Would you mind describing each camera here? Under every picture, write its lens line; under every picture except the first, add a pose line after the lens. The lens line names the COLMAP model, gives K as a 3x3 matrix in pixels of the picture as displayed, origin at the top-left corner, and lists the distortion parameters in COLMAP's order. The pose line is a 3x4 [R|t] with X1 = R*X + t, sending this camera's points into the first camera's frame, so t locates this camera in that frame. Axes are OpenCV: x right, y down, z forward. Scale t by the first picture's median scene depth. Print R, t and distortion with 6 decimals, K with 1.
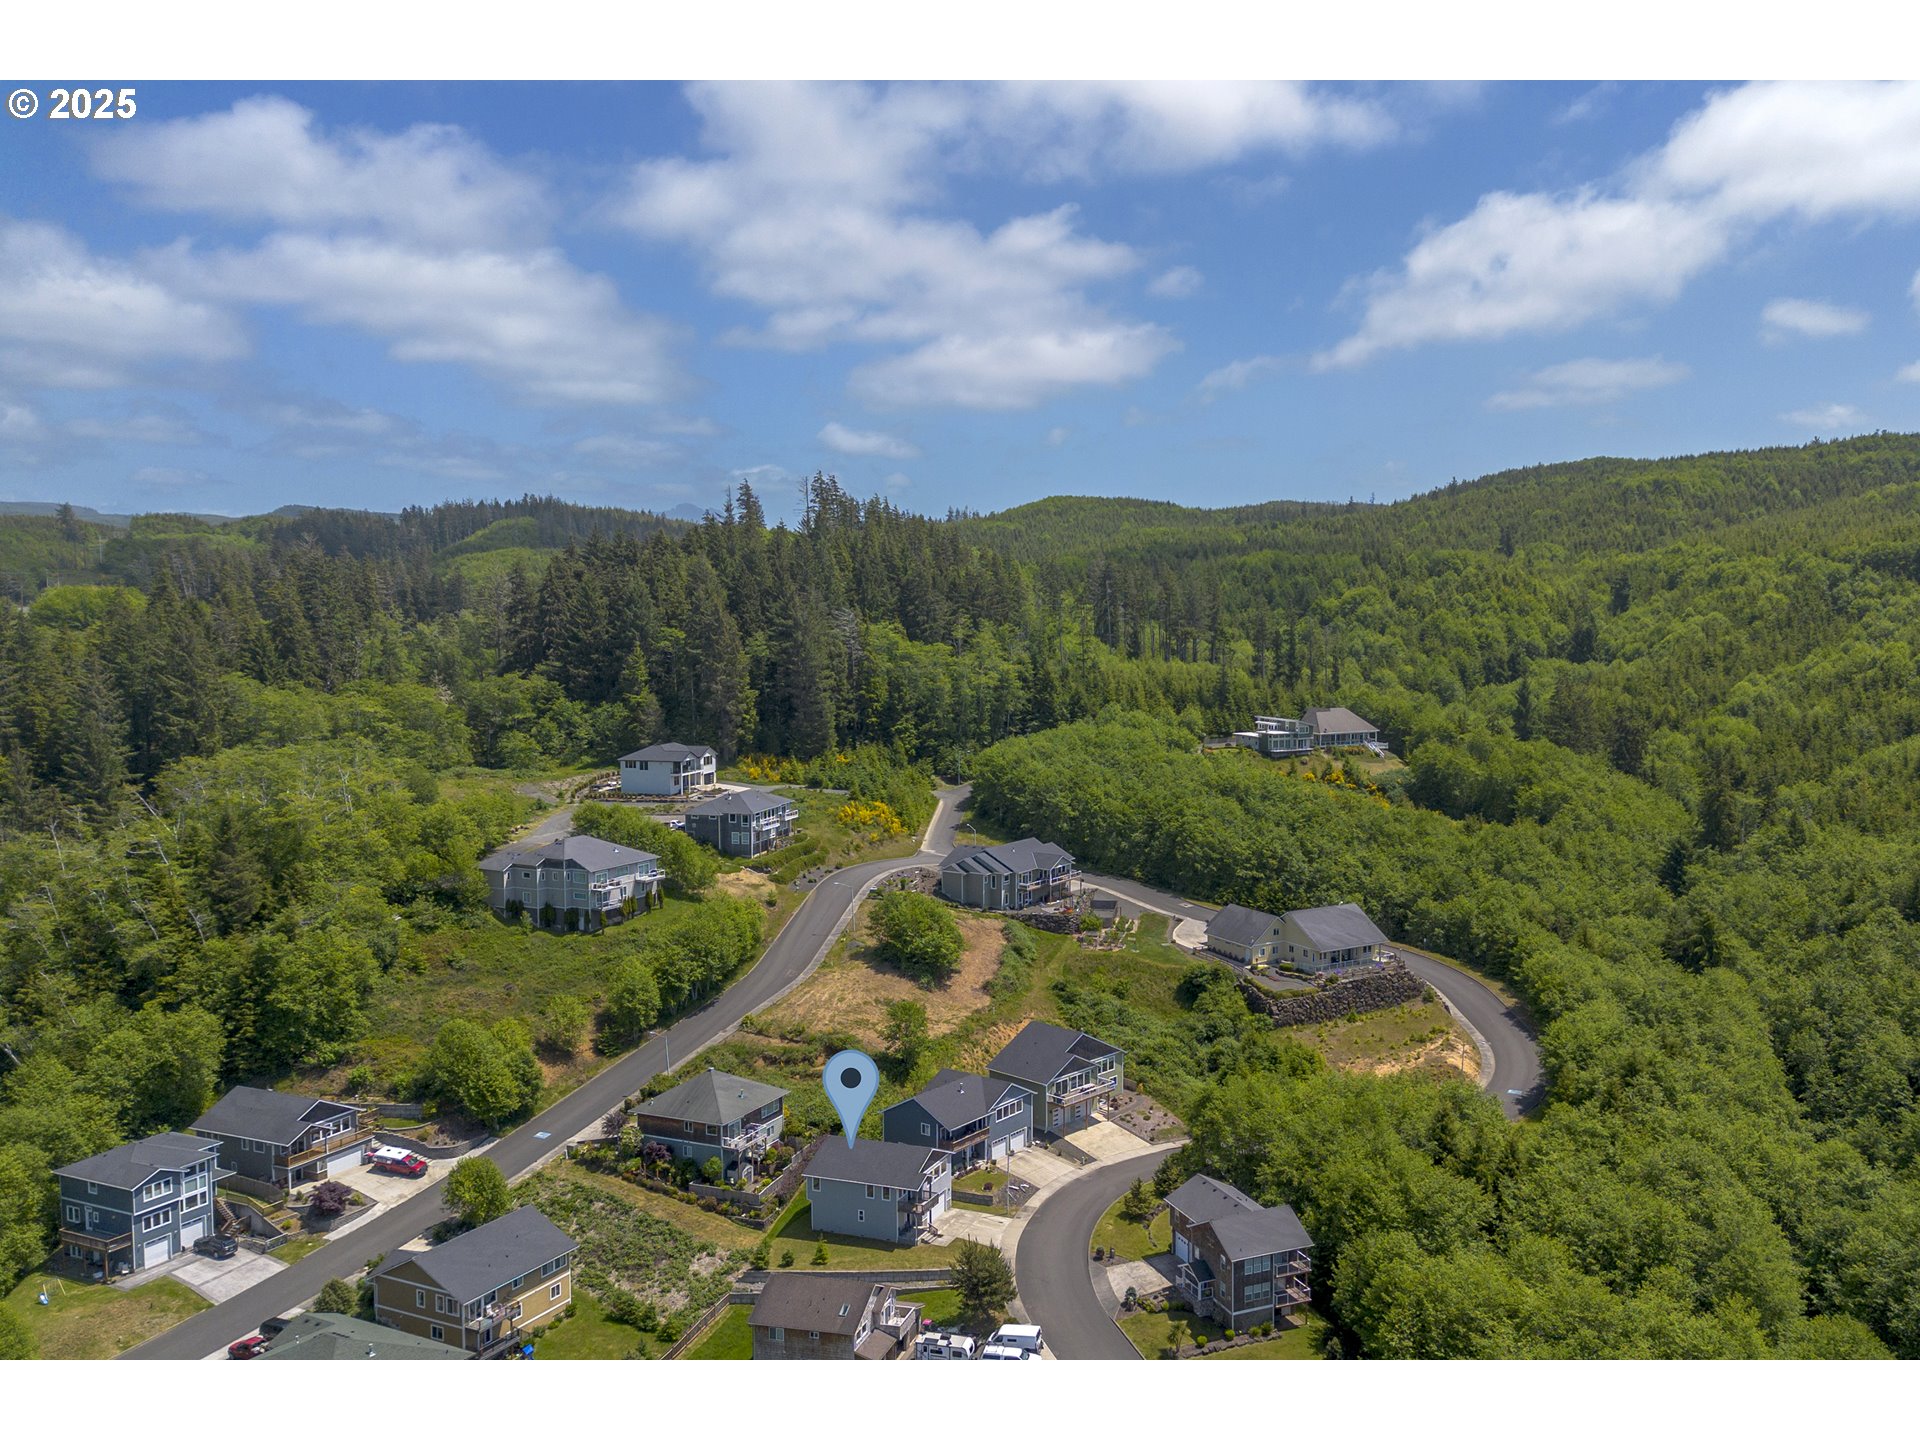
lens RADIAL K [[1782.0, 0, 960.0], [0, 1782.0, 720.0], [0, 0, 1]] dist [0.168190, -0.395415]
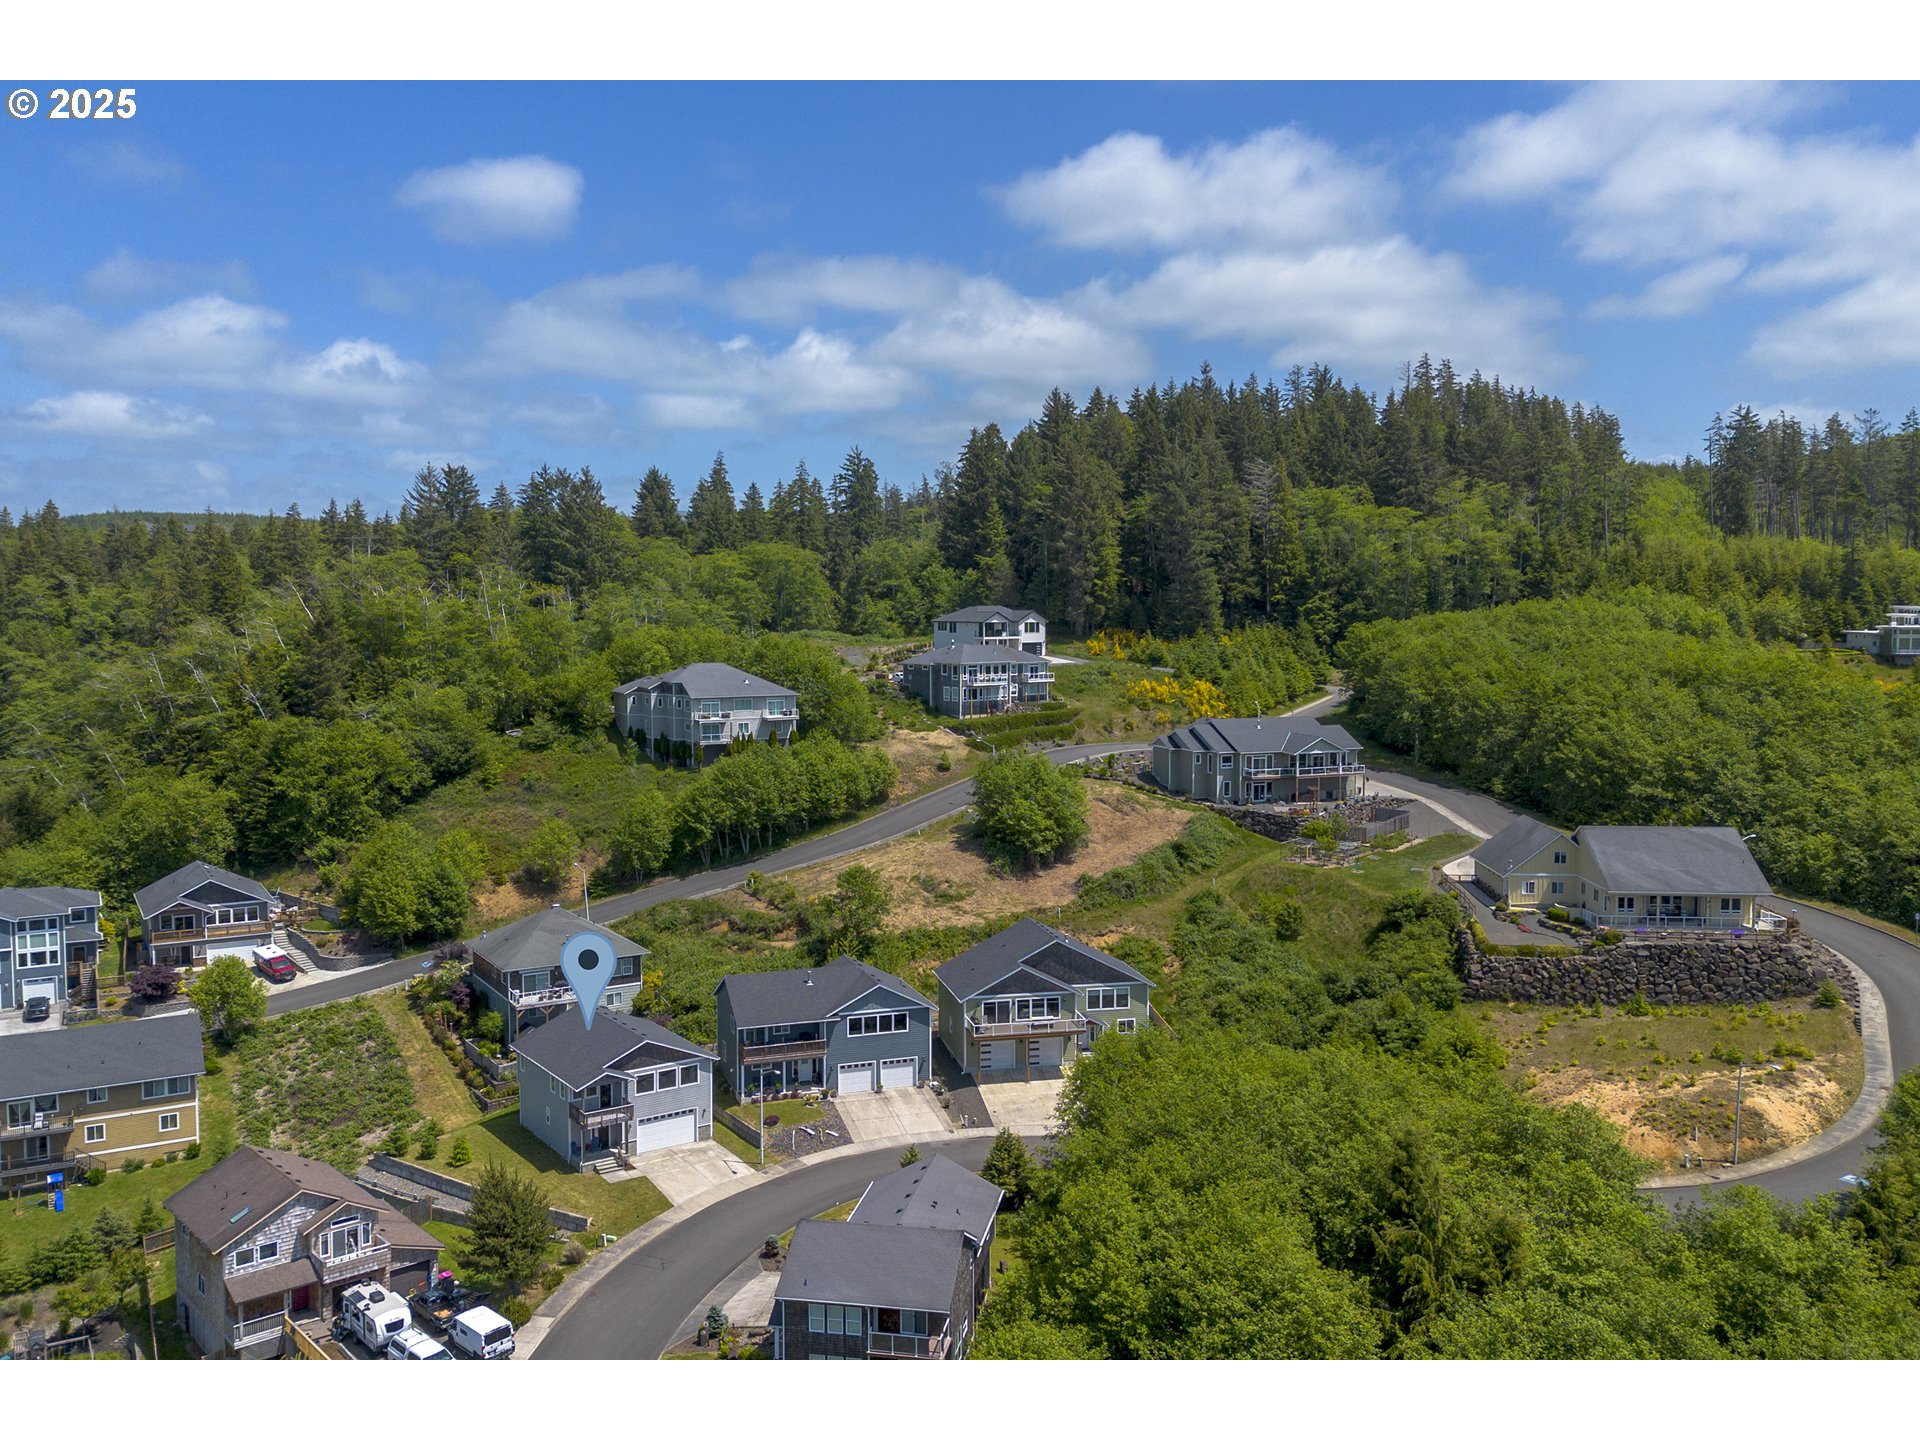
lens RADIAL K [[1570.1, 0, 1017.9], [0, 1570.1, 717.9], [0, 0, 1]] dist [0.089655, -0.098560]
pose [[0.807303, 0.040124, -0.588771, 0.310158], [-0.062907, 0.997852, -0.018254, 0.083896], [0.586774, 0.051775, 0.808094, 0.416716]]
